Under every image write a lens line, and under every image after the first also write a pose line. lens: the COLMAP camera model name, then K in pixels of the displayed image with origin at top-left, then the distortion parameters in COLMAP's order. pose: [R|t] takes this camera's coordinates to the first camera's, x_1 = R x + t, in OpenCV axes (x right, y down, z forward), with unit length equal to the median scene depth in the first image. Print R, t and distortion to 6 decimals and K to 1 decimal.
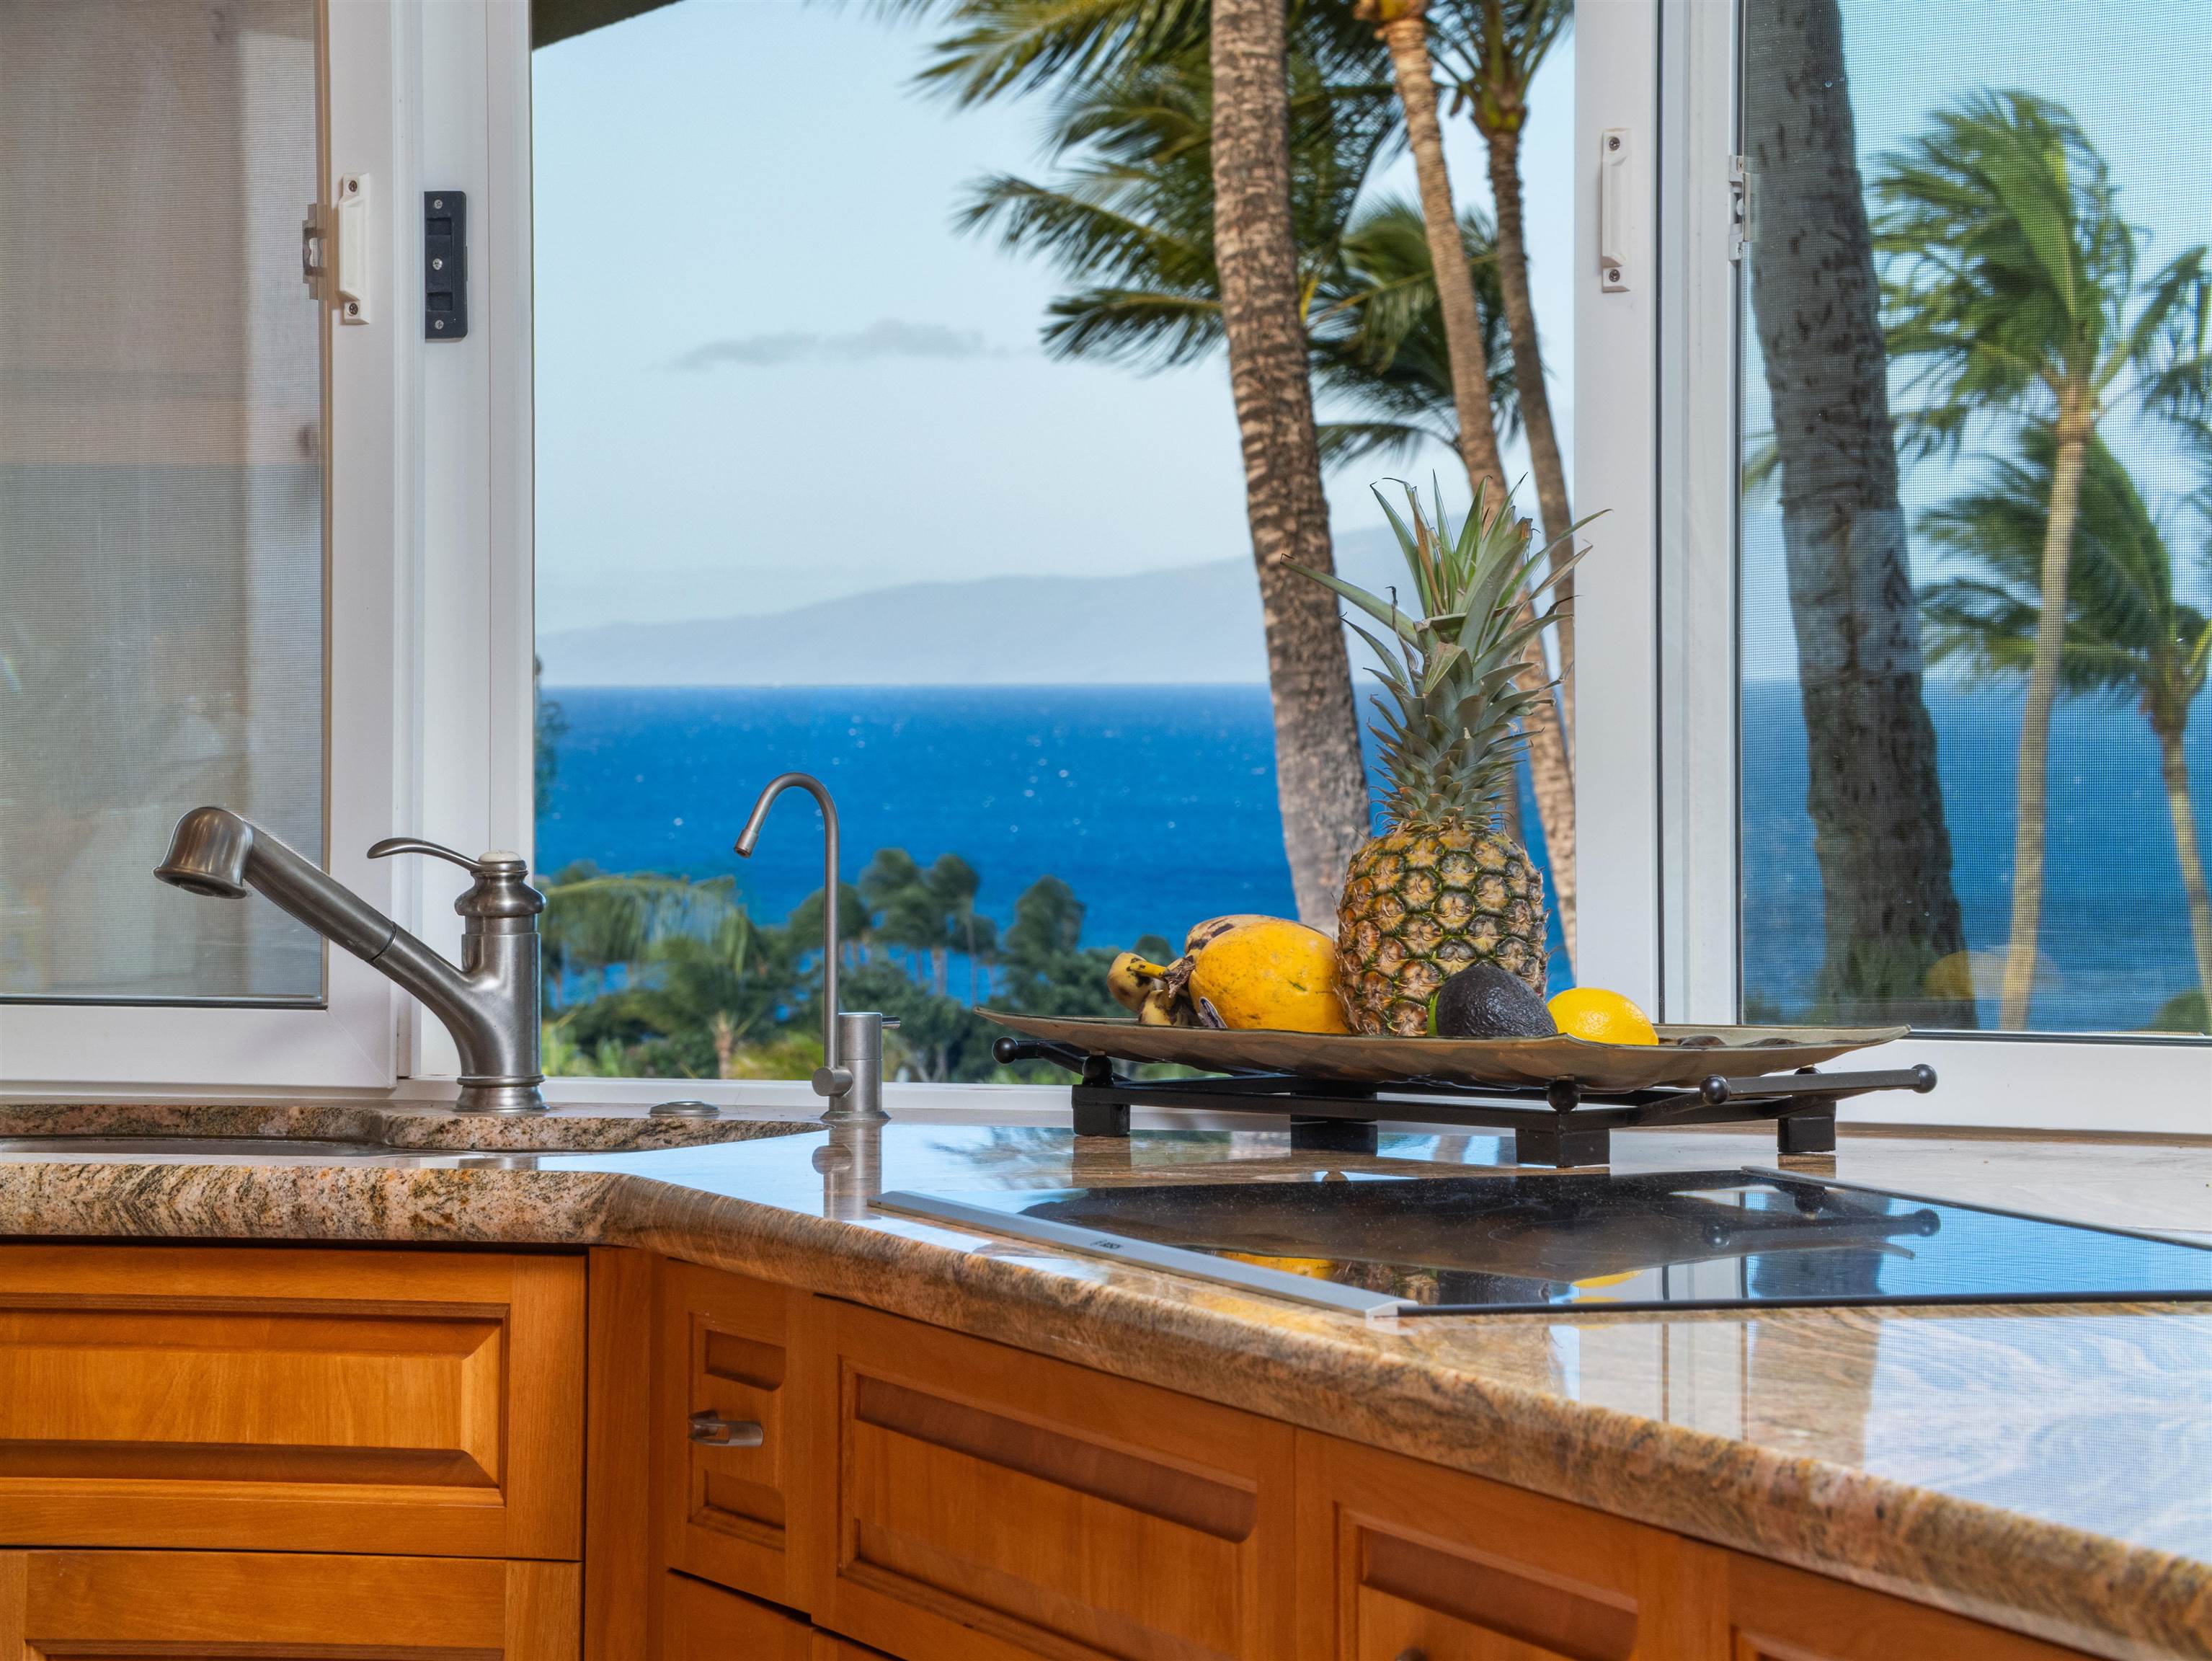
lens RADIAL K [[8629.8, 0, 1106.0], [0, 8629.8, 830.5], [0, 0, 1]] dist [1.410882, -2.690985]
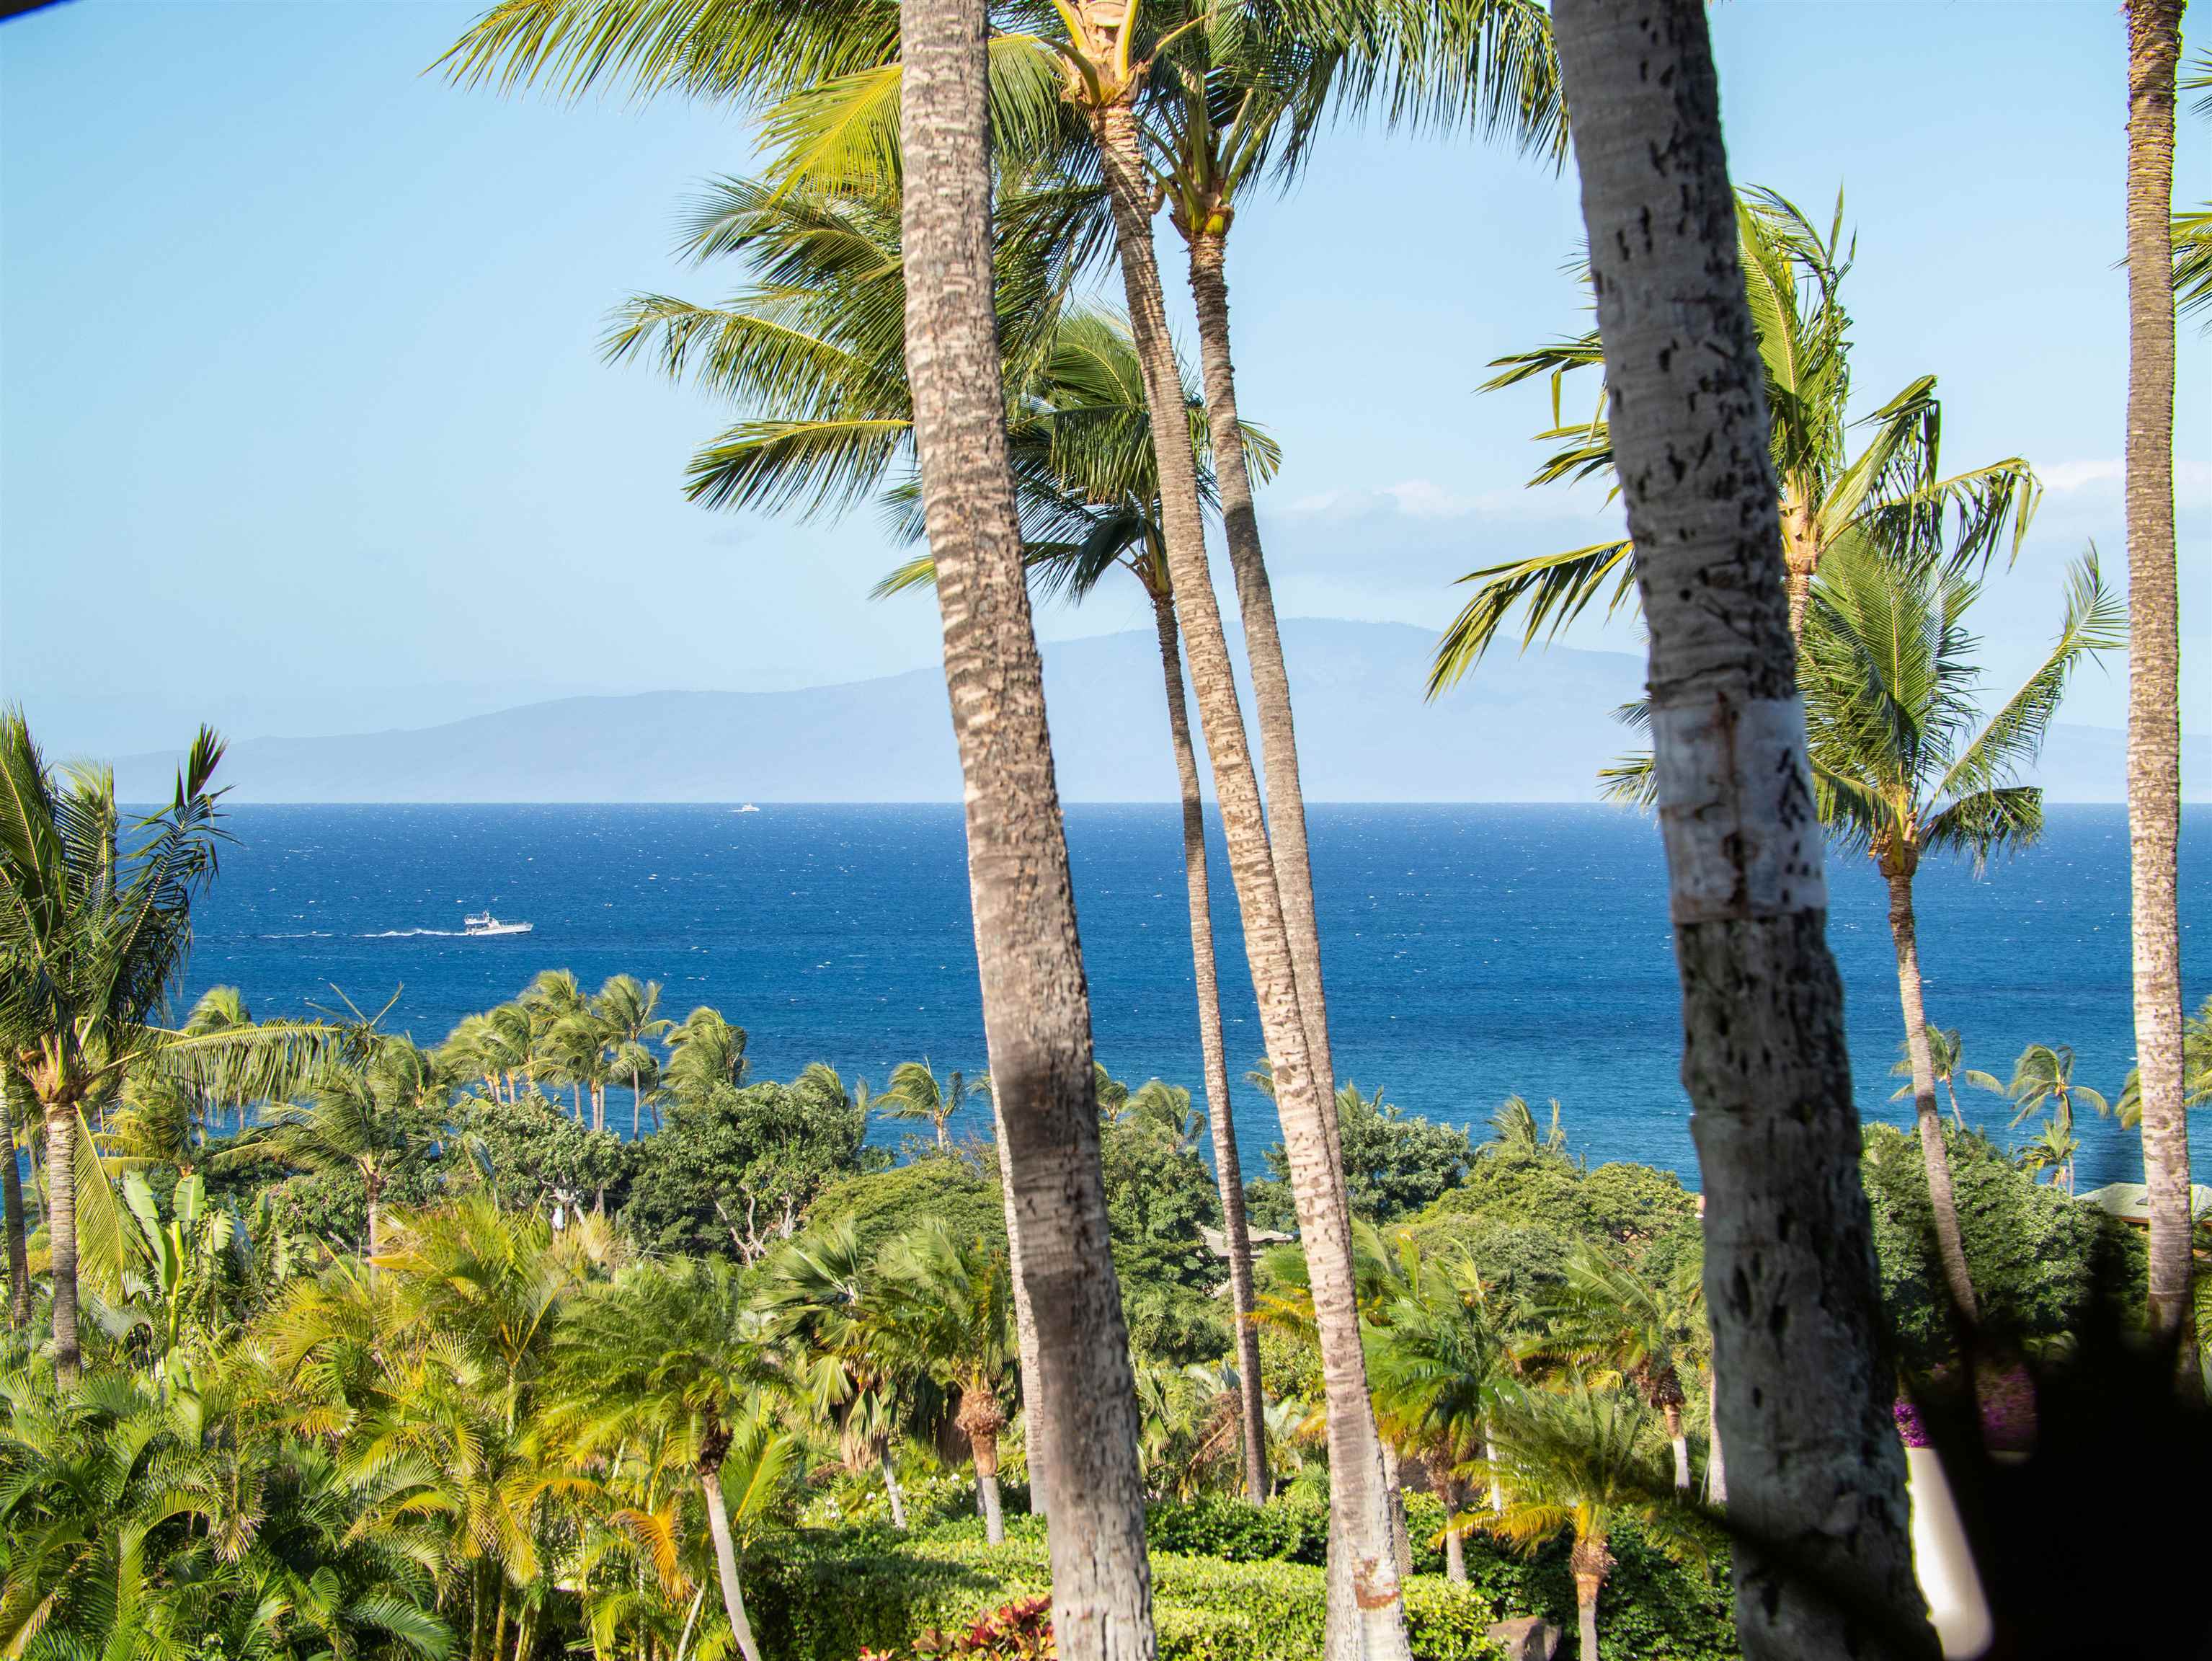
lens RADIAL K [[8731.8, 0, 1106.0], [0, 8731.8, 830.5], [0, 0, 1]] dist [0.335308, -2.968776]
pose [[0.999269, 0.001088, 0.038222, -0.000468], [-0.000606, 0.999920, -0.012611, -0.010064], [-0.038233, 0.012578, 0.999190, 0.148988]]
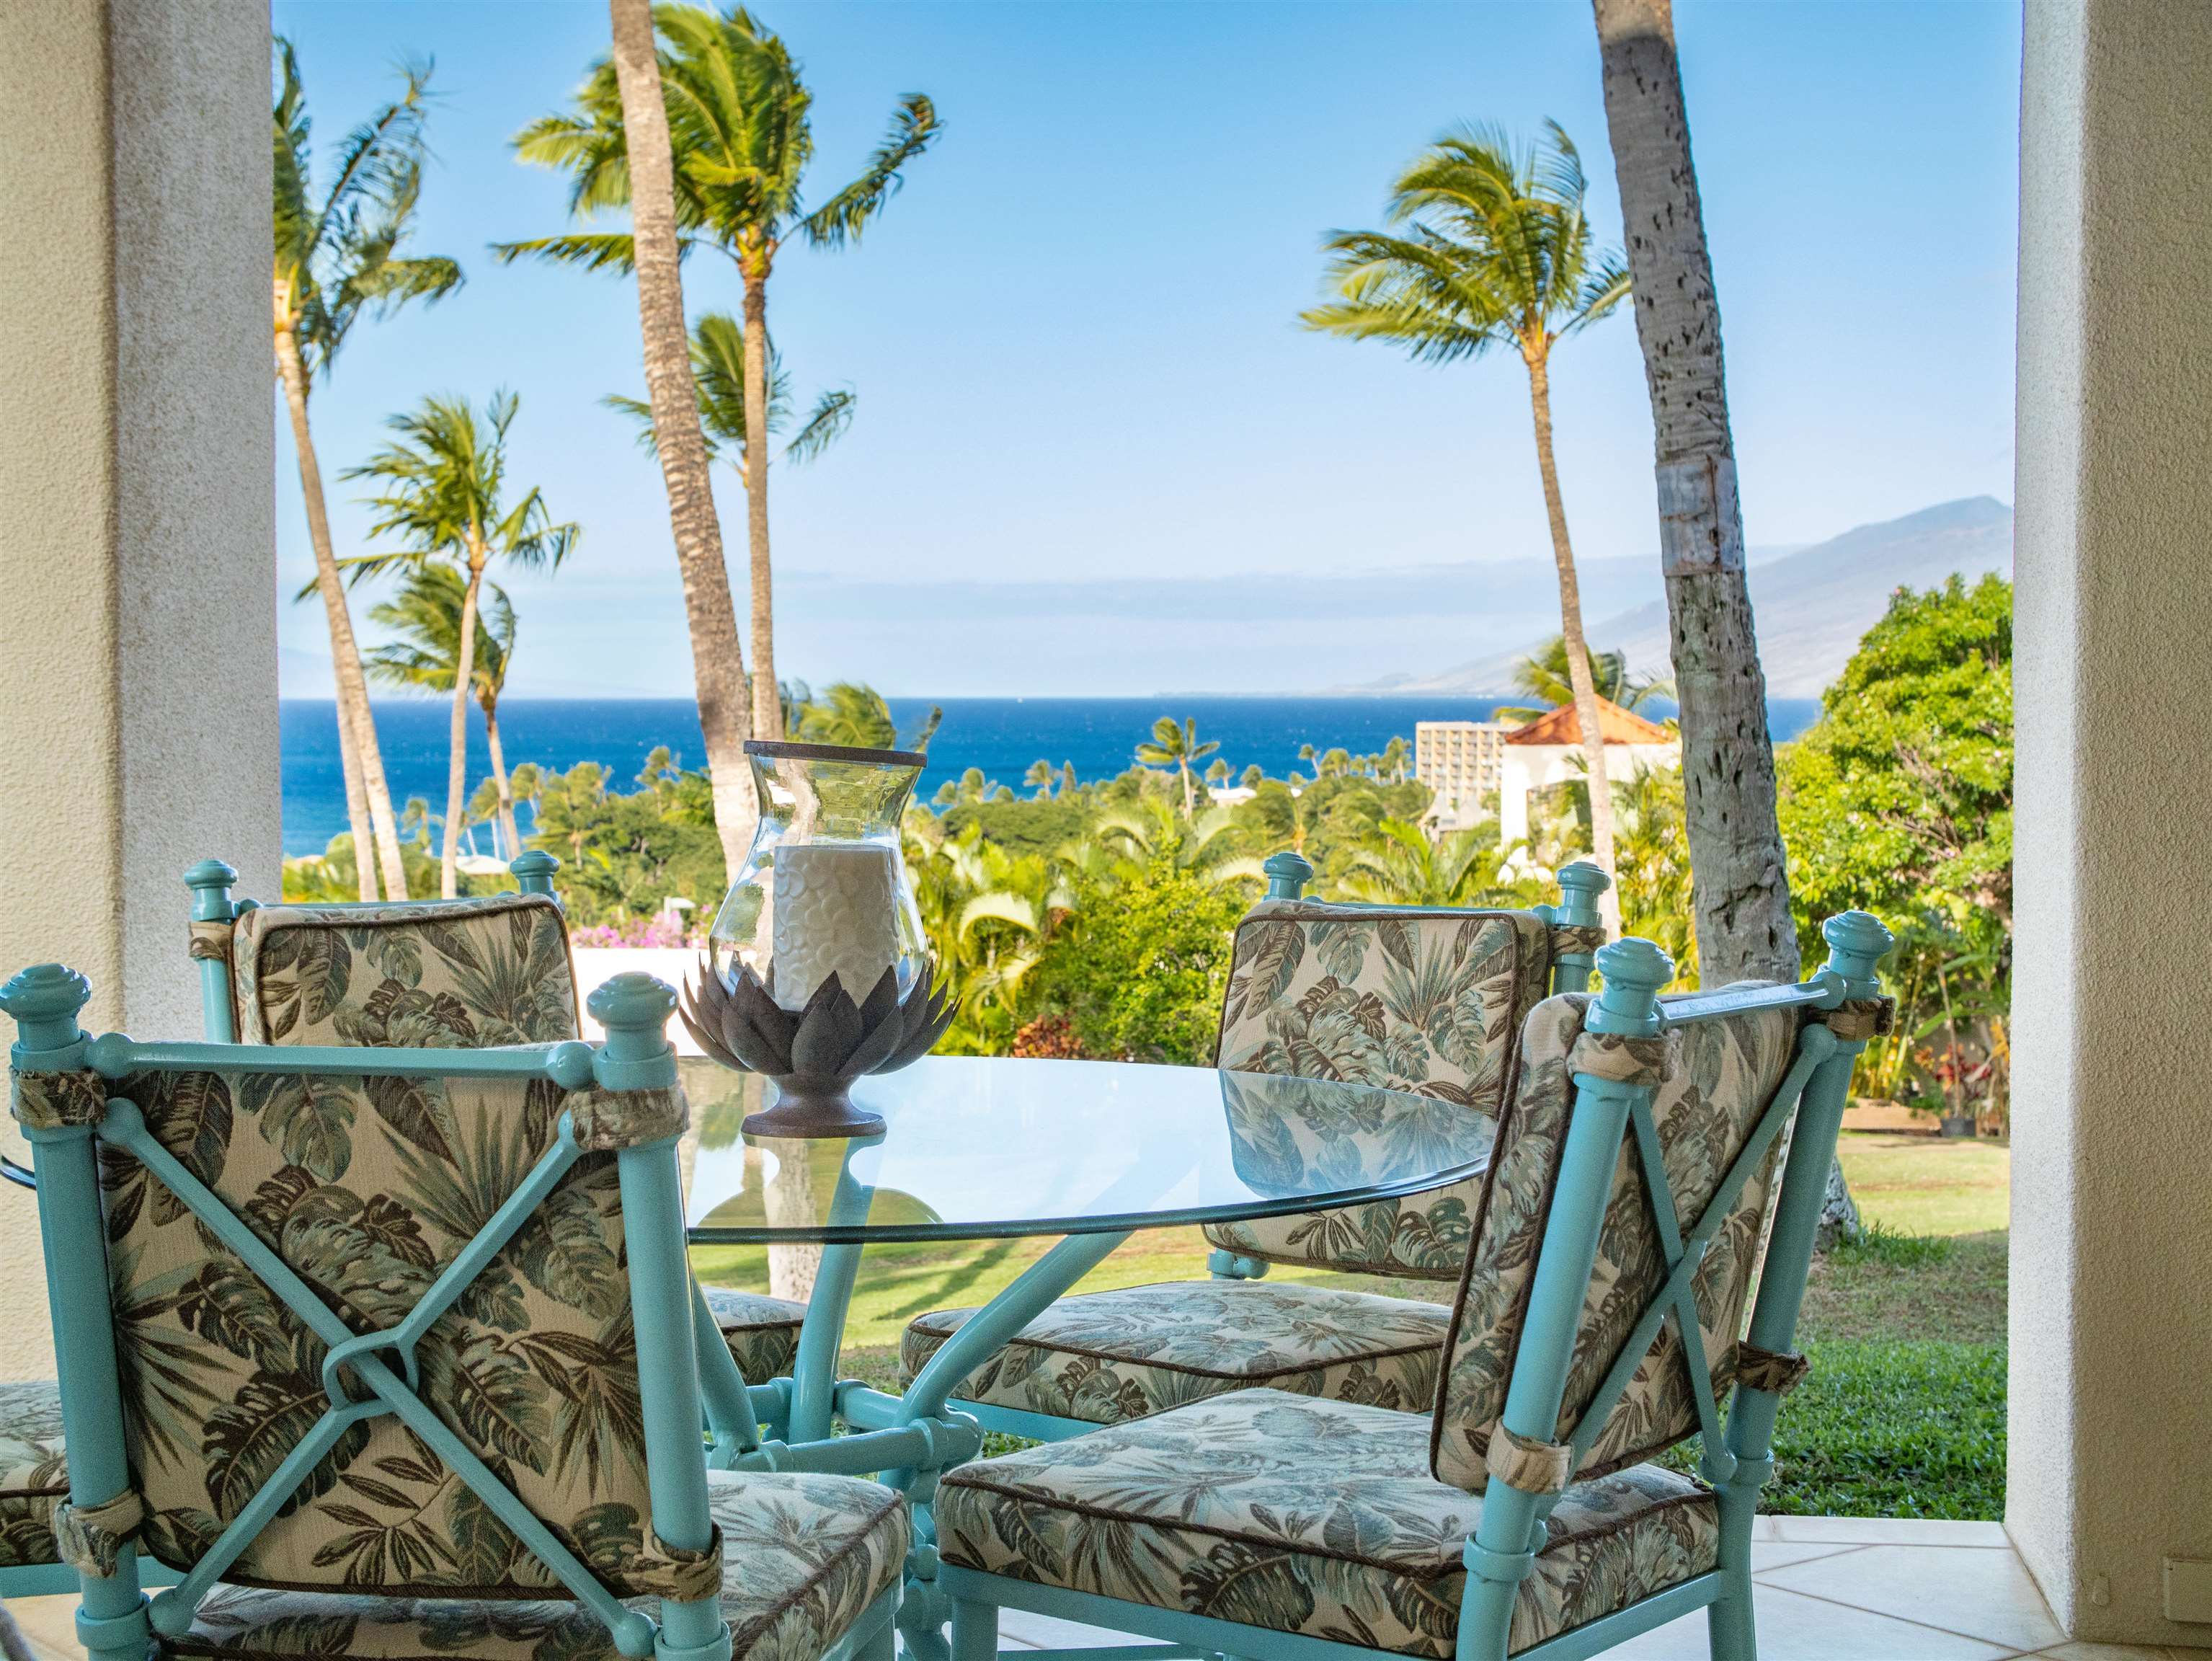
lens RADIAL K [[3685.4, 0, 1106.0], [0, 3685.4, 830.5], [0, 0, 1]] dist [0.020135, 0.089769]
pose [[0.937857, -0.013345, 0.346765, -0.156509], [0.007156, 0.999792, 0.019122, 0.009708], [-0.346948, -0.015452, 0.937757, 0.290632]]
